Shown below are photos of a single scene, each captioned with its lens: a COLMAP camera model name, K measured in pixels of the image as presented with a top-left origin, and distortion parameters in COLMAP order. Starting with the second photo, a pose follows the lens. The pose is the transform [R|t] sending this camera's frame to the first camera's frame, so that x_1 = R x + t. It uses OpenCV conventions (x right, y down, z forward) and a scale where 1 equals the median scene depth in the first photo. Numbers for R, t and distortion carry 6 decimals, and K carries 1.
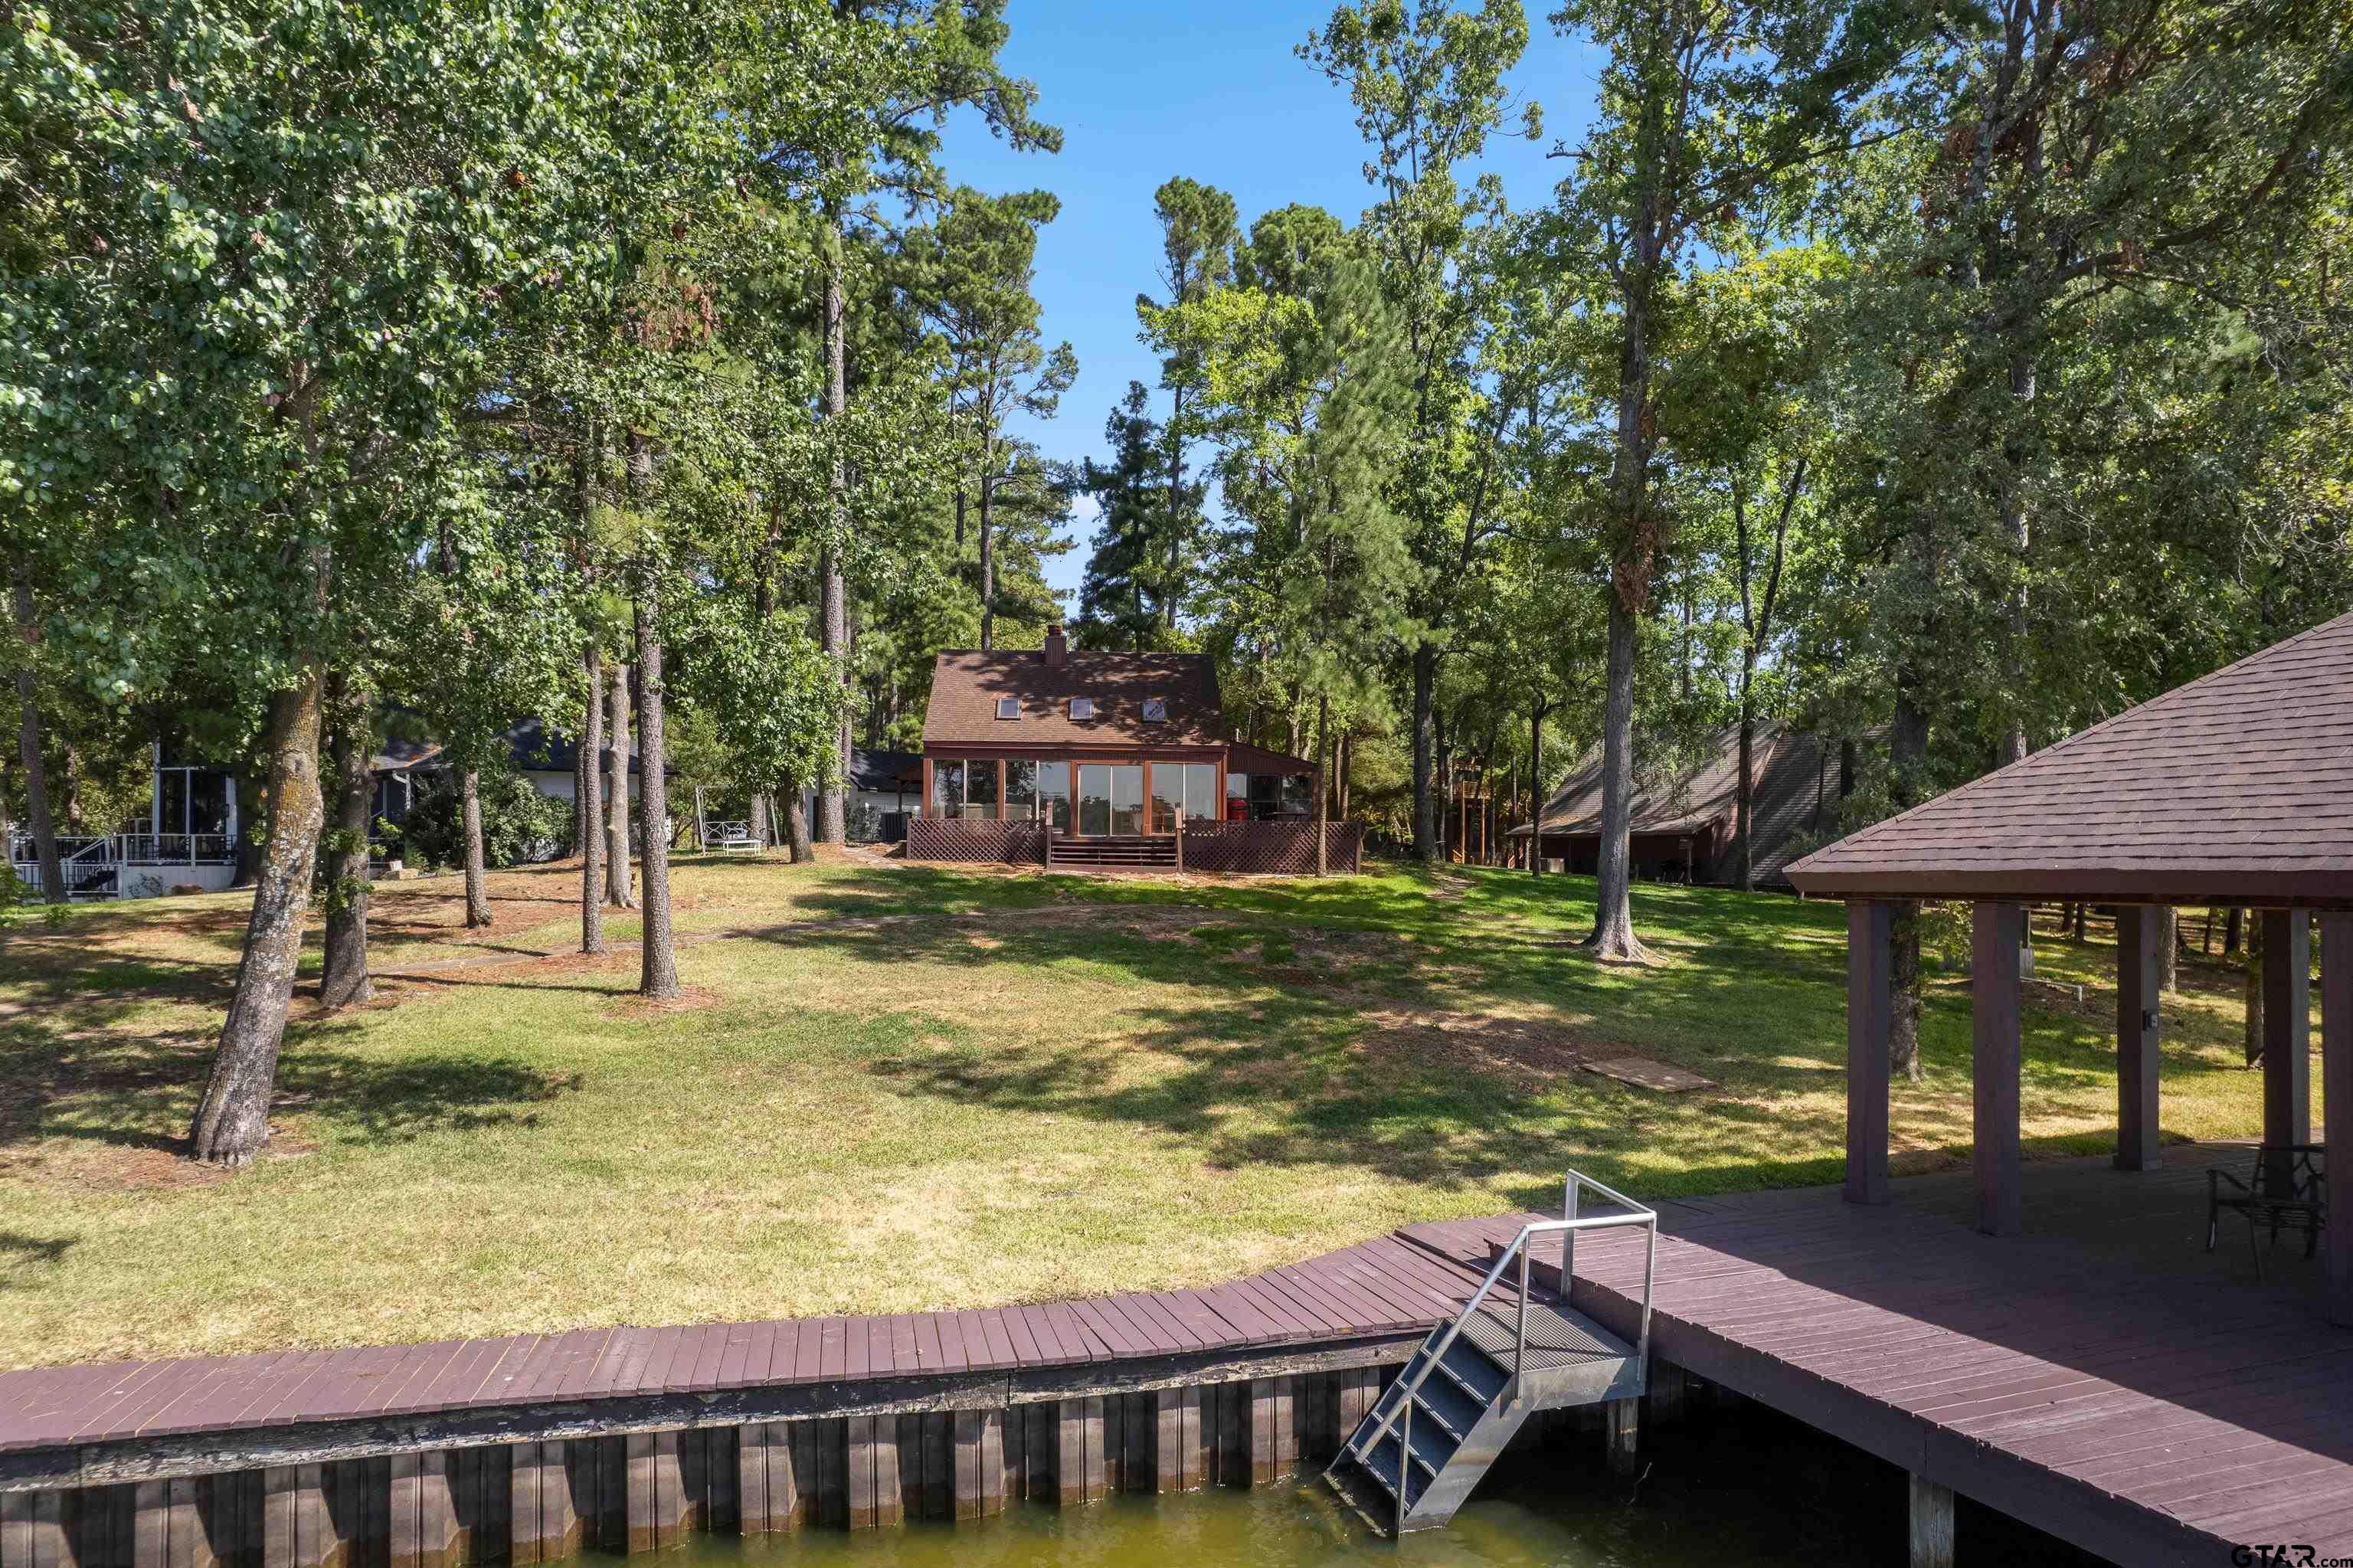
lens RADIAL K [[1506.4, 0, 1176.5], [0, 1506.4, 784.0], [0, 0, 1]] dist [-0.080690, 0.081300]
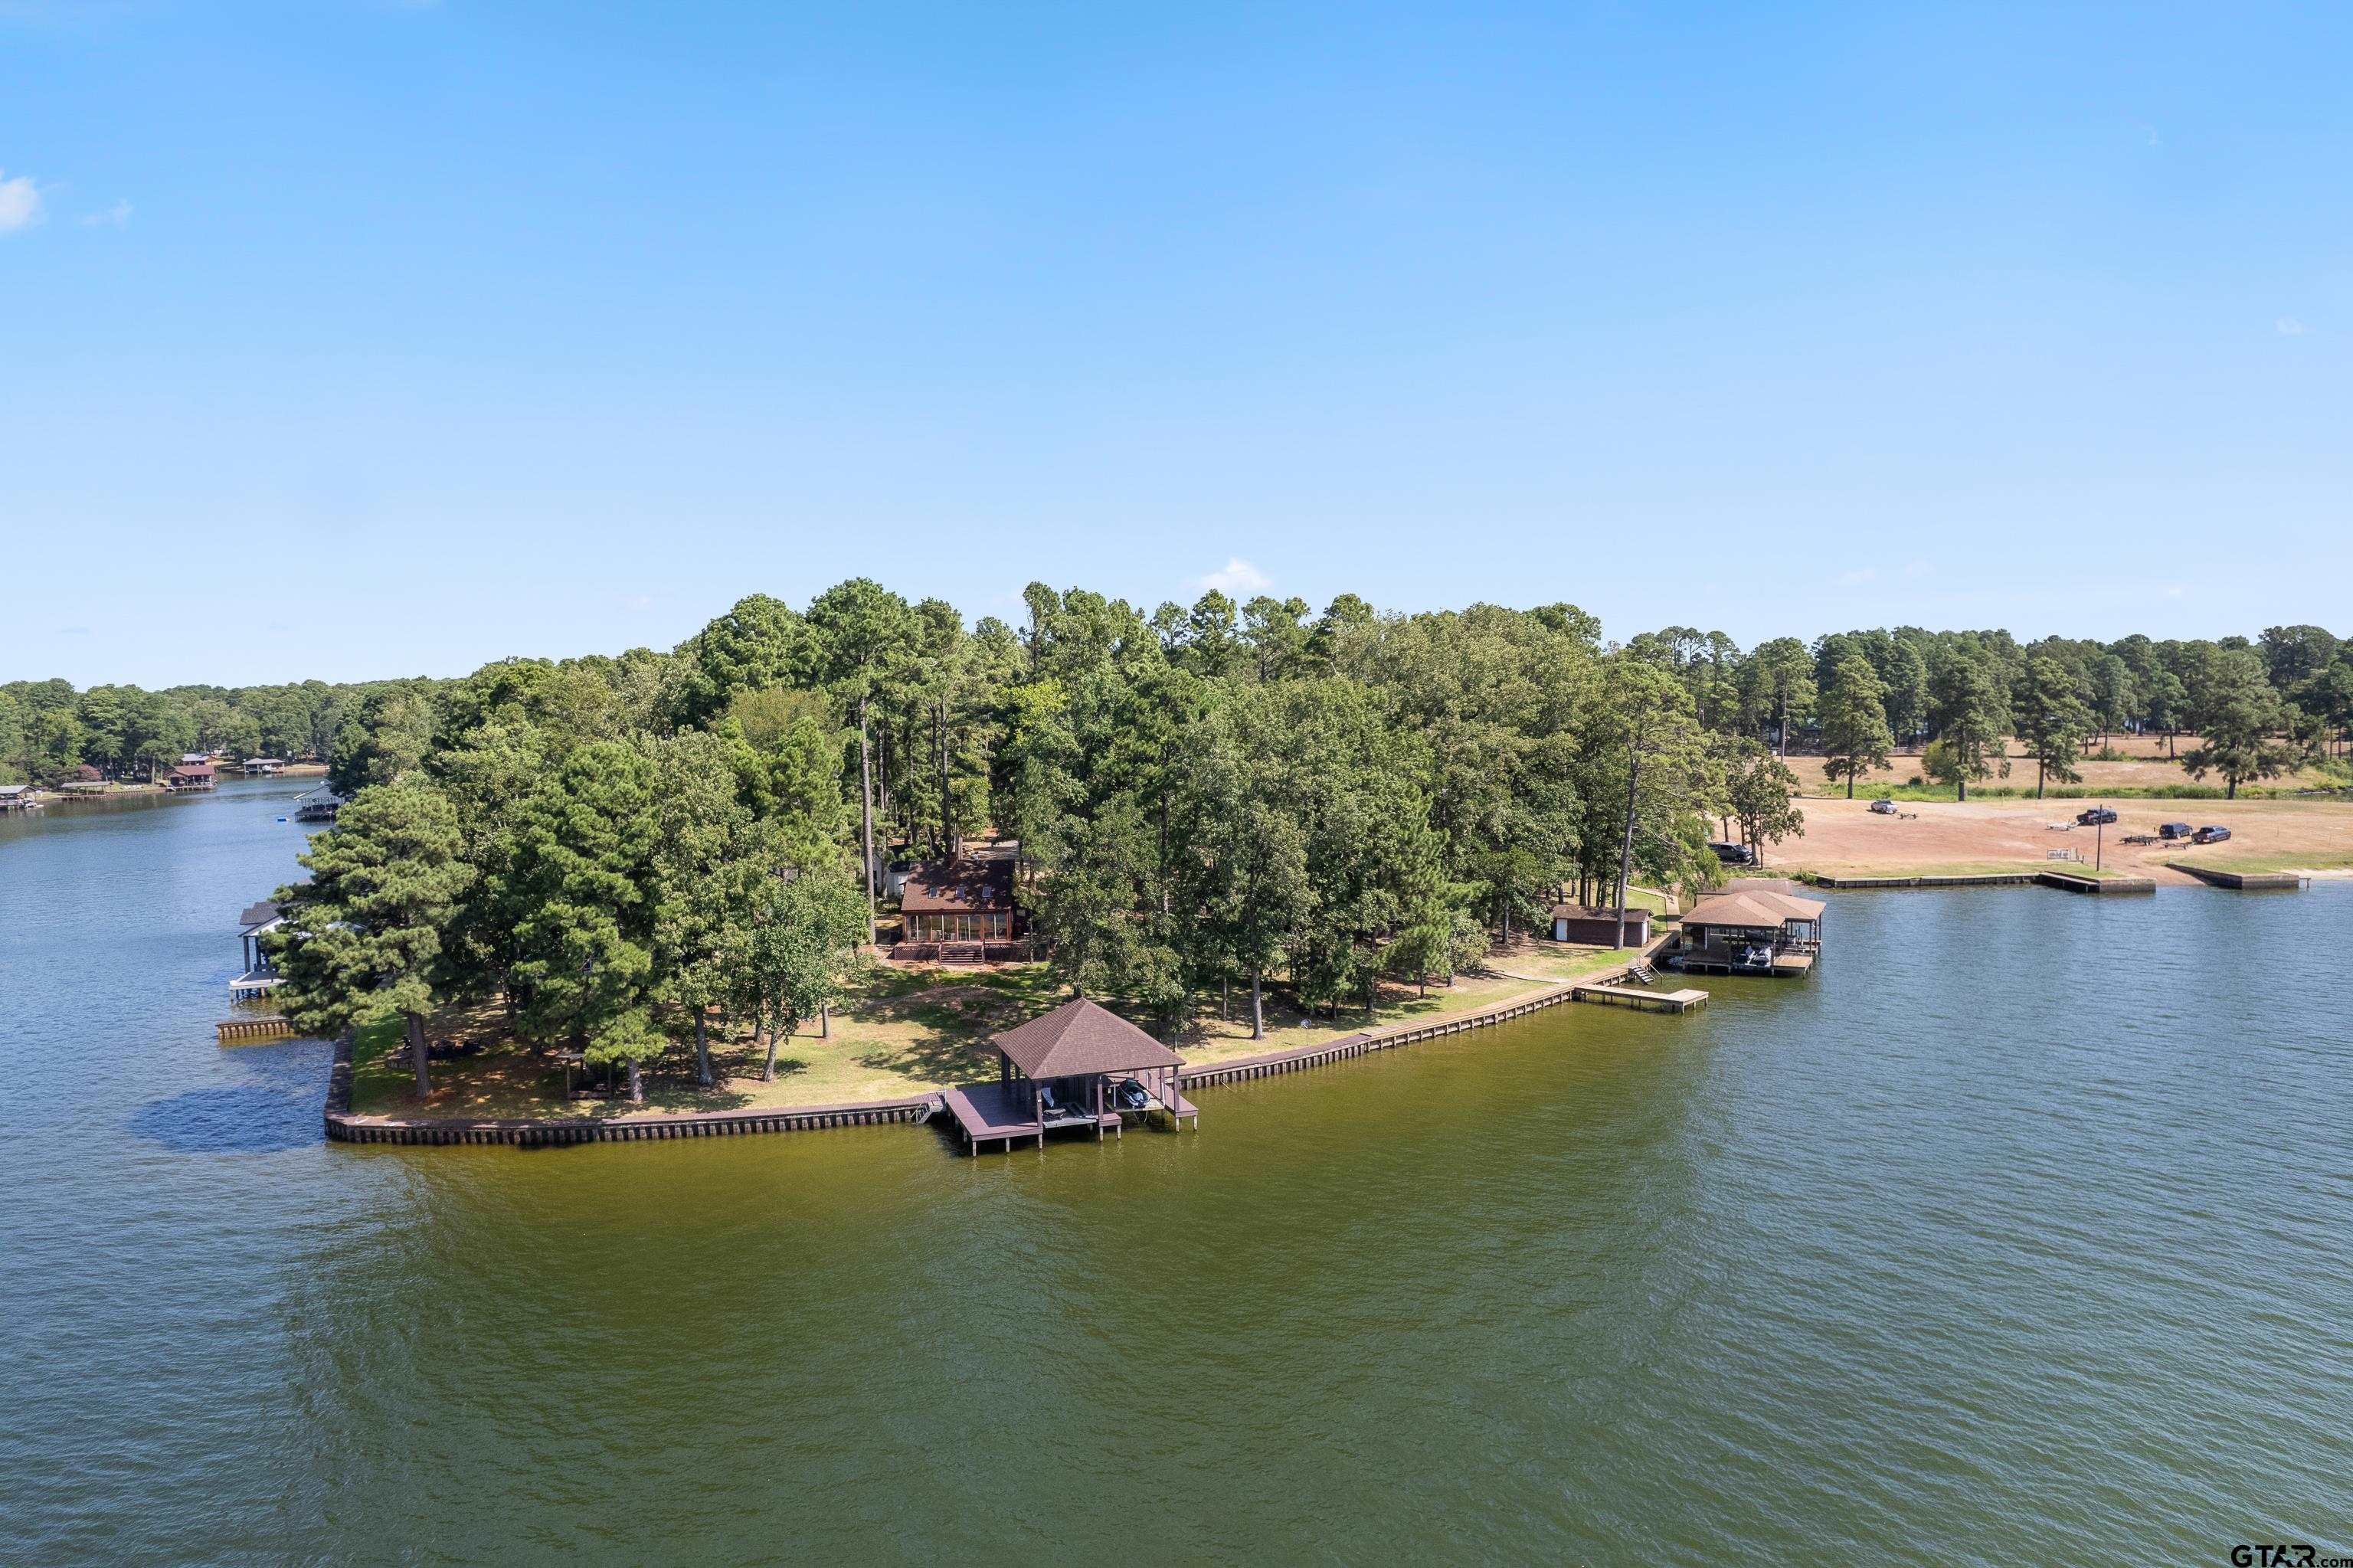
lens RADIAL K [[1506.4, 0, 1176.5], [0, 1506.4, 784.0], [0, 0, 1]] dist [-0.080690, 0.081300]
pose [[0.998425, -0.016519, -0.053609, 0.327701], [0.022851, 0.992541, 0.119753, -0.384355], [0.051231, -0.120789, 0.991355, -1.131301]]
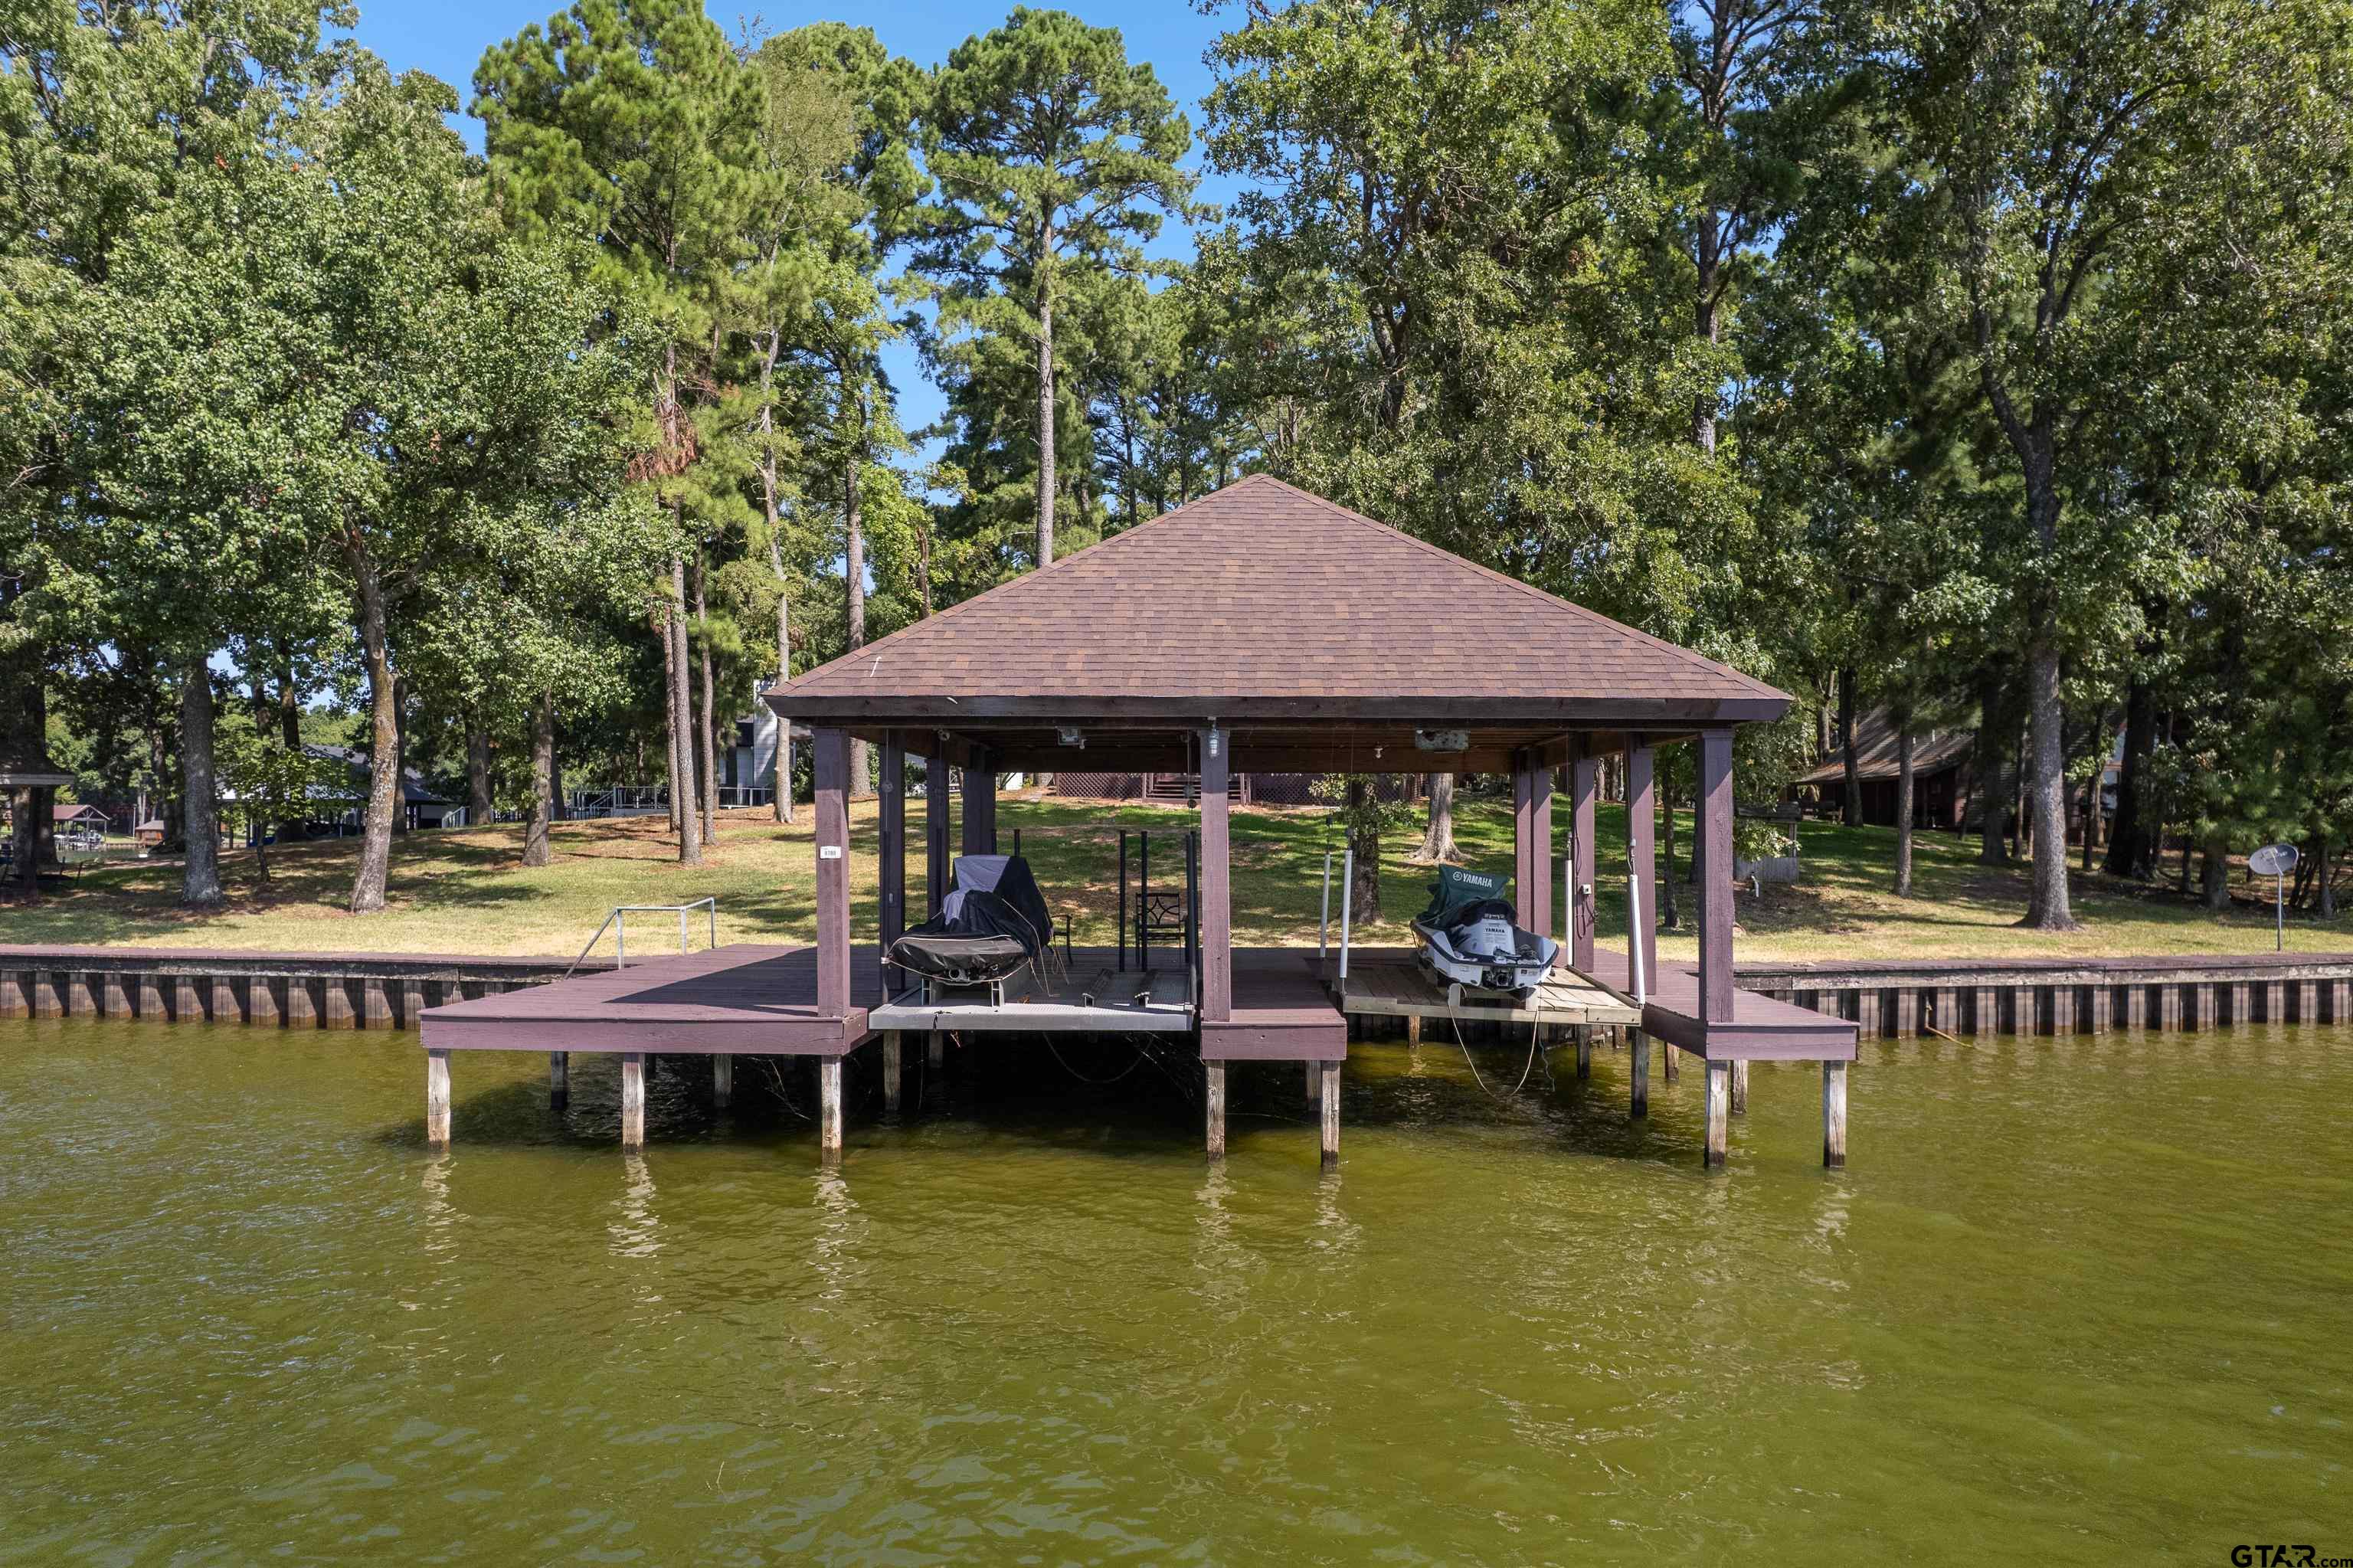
lens RADIAL K [[1527.7, 0, 1163.5], [0, 1527.7, 856.2], [0, 0, 1]] dist [-0.032647, 0.003345]
pose [[0.912934, 0.015201, -0.407824, 0.269229], [0.014624, 0.997446, 0.069914, 0.010751], [0.407846, -0.069790, 0.910380, -0.102195]]
